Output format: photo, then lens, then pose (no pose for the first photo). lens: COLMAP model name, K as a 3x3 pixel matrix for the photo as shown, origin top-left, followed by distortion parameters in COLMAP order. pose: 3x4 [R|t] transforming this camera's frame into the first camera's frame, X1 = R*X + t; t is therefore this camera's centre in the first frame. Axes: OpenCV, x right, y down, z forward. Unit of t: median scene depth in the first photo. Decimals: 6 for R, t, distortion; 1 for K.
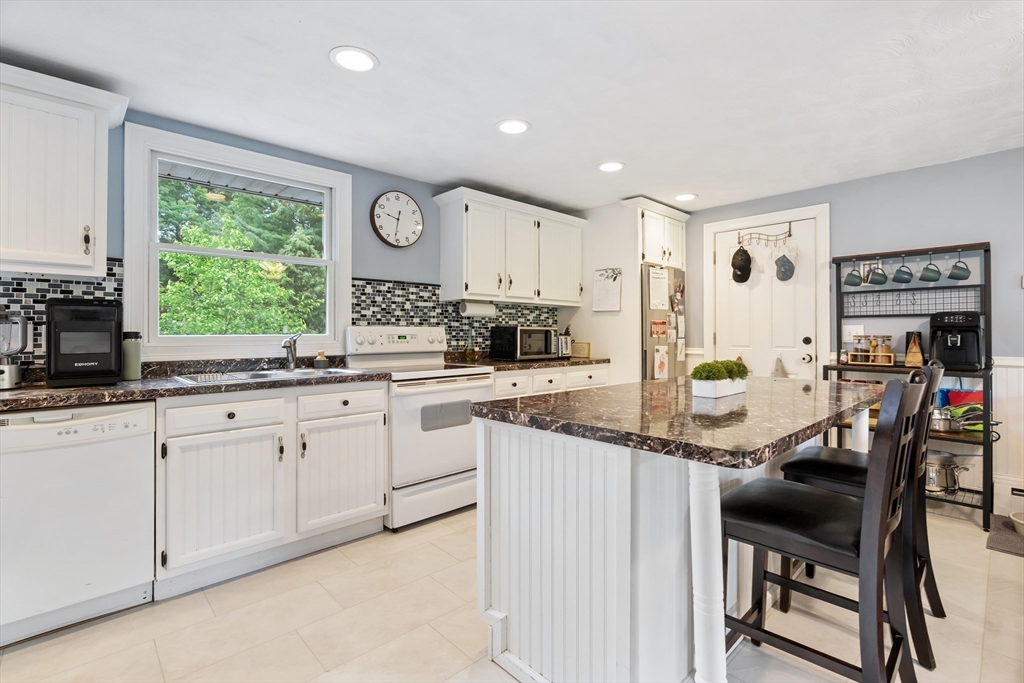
lens RADIAL K [[467.9, 0, 522.3], [0, 467.9, 331.9], [0, 0, 1]] dist [-0.007681, 0.002534]
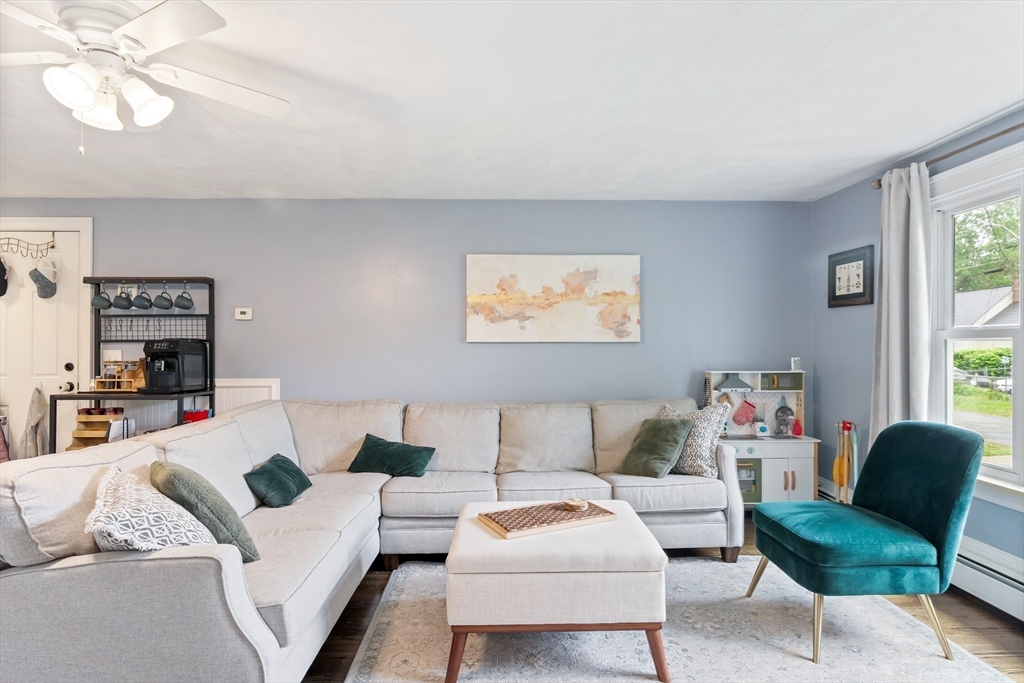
lens RADIAL K [[549.6, 0, 516.5], [0, 549.6, 341.5], [0, 0, 1]] dist [-0.004202, 0.003942]
pose [[0.676749, 0.008384, 0.736166, 0.669026], [0.001944, 0.999911, -0.013174, -0.023320], [-0.736211, 0.010347, 0.676673, -0.551380]]
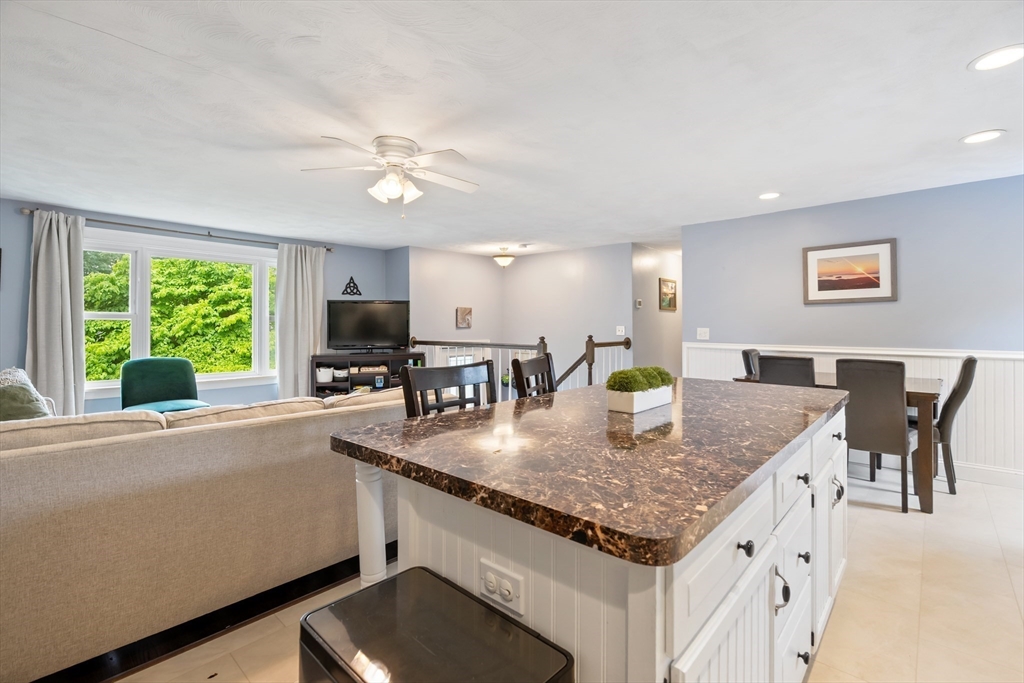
lens RADIAL K [[467.9, 0, 511.8], [0, 467.9, 322.9], [0, 0, 1]] dist [-0.007681, 0.002534]
pose [[-0.998345, 0.002451, -0.057449, 0.608963], [0.002652, 0.999991, -0.003417, -0.013684], [0.057440, -0.003564, -0.998343, 1.571524]]
